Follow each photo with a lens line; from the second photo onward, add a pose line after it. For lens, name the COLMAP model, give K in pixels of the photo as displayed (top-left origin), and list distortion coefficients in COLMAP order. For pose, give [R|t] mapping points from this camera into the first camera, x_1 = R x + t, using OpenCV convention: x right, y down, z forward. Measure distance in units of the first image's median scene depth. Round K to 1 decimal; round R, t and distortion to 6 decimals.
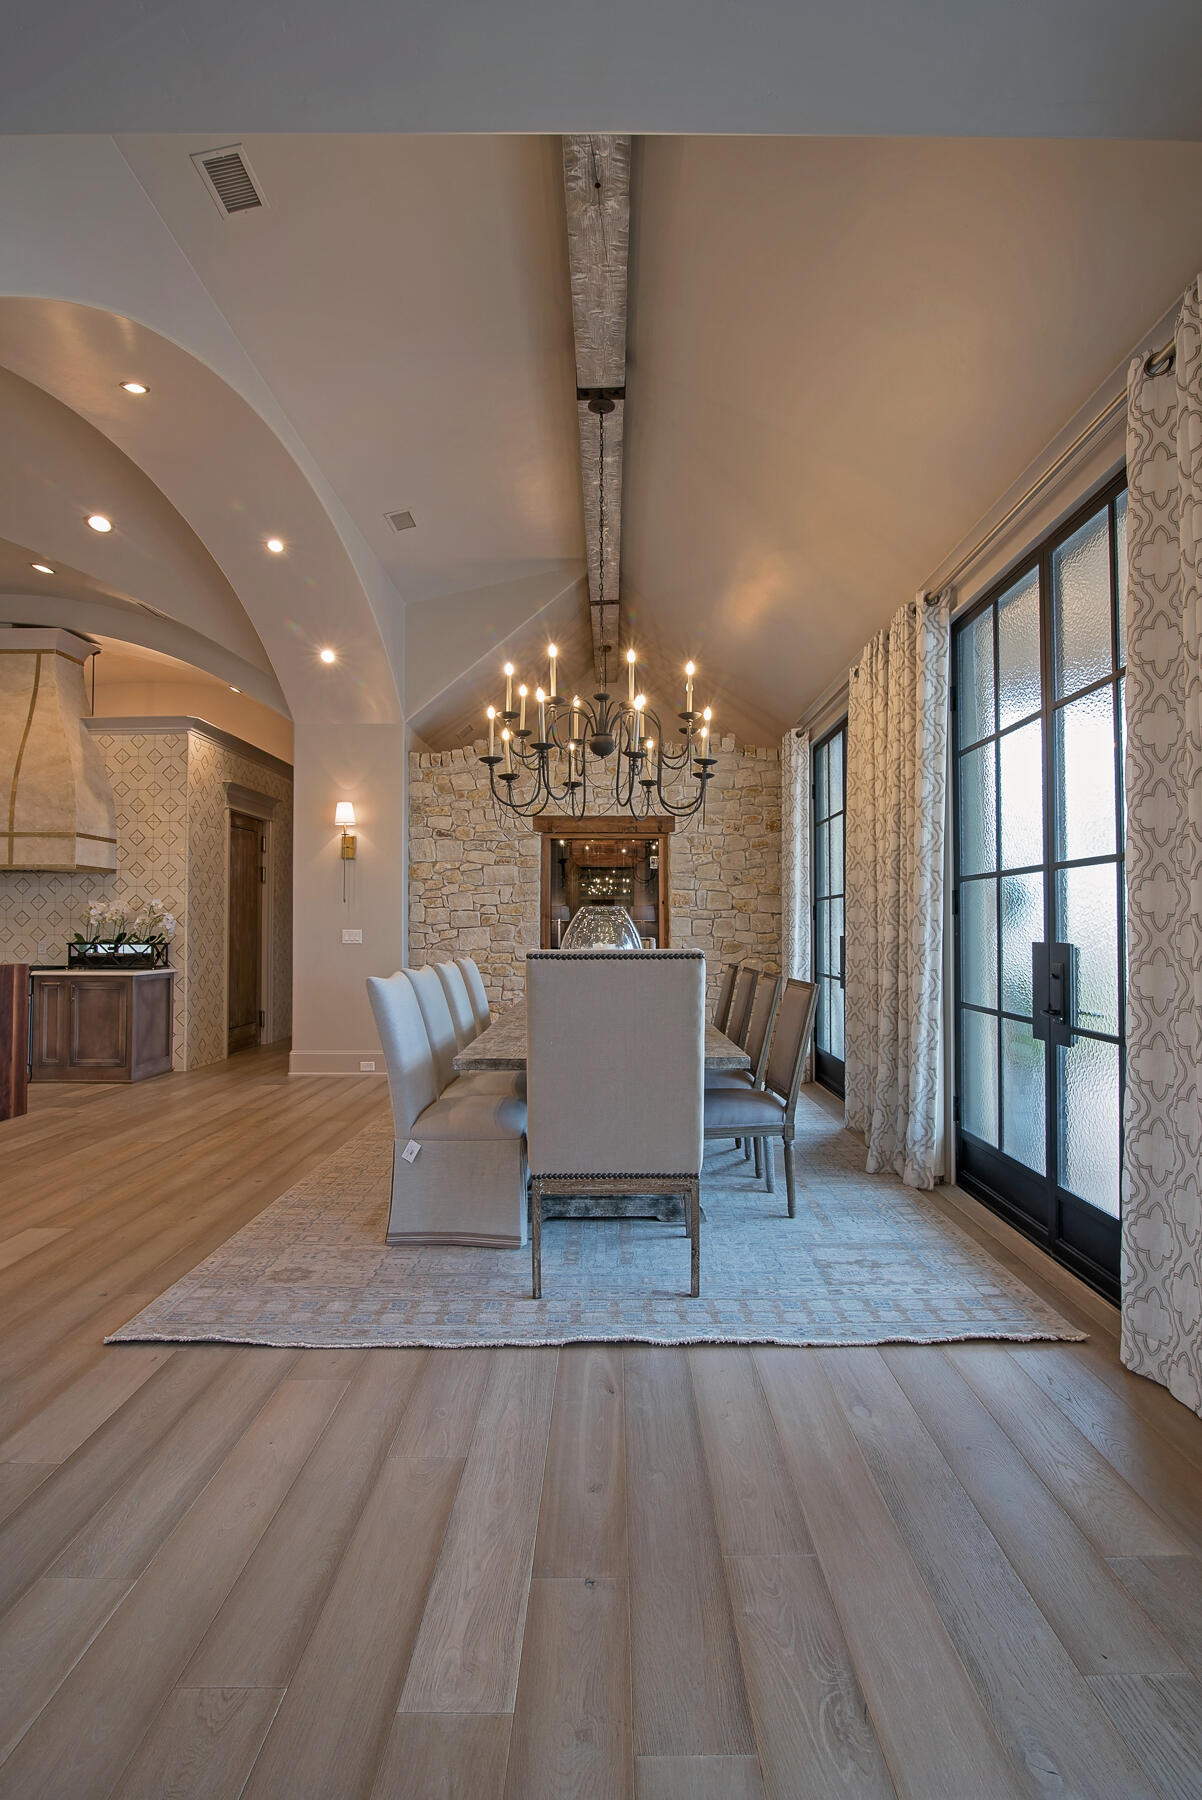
lens RADIAL K [[878.4, 0, 601.0], [0, 878.4, 900.0], [0, 0, 1]] dist [0.000831, 0.000028]
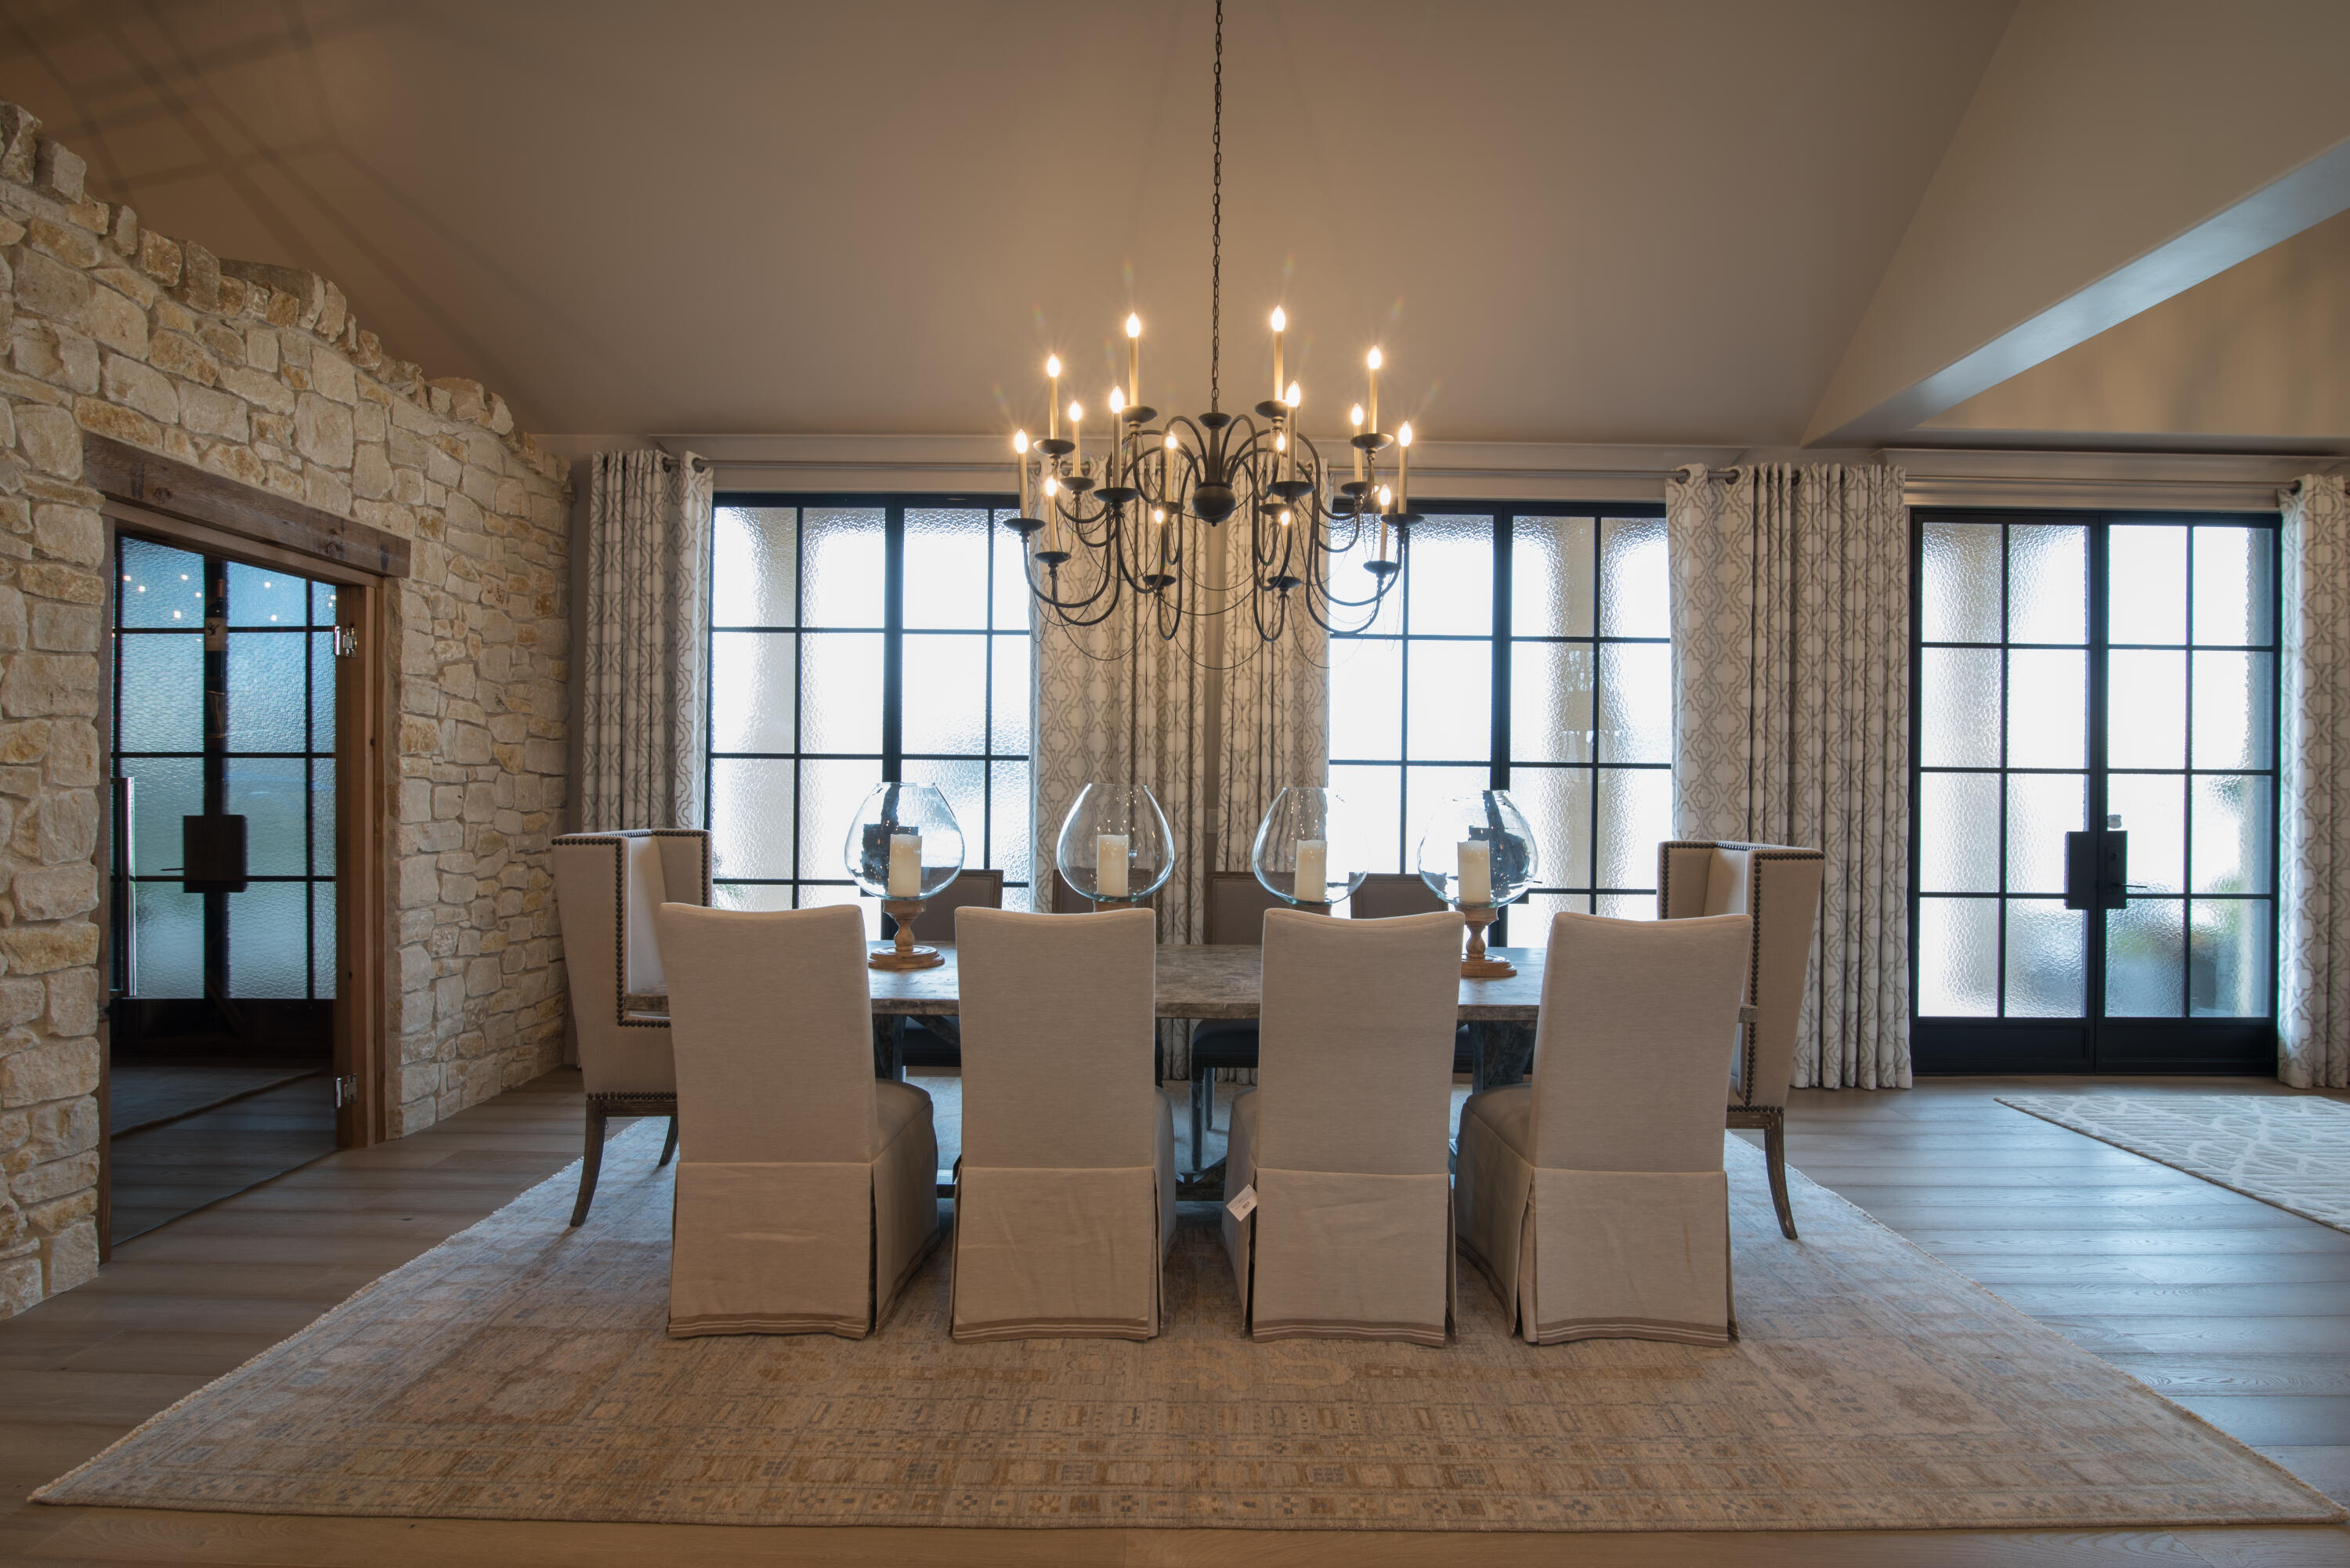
lens RADIAL K [[1066.5, 0, 1175.0], [0, 1066.5, 784.0], [0, 0, 1]] dist [-0.000380, -0.000079]
pose [[-0.017959, 0.007906, 0.999807, -0.443798], [-0.046692, 0.998871, -0.008737, 0.009270], [-0.998748, -0.046840, -0.017570, 0.635246]]
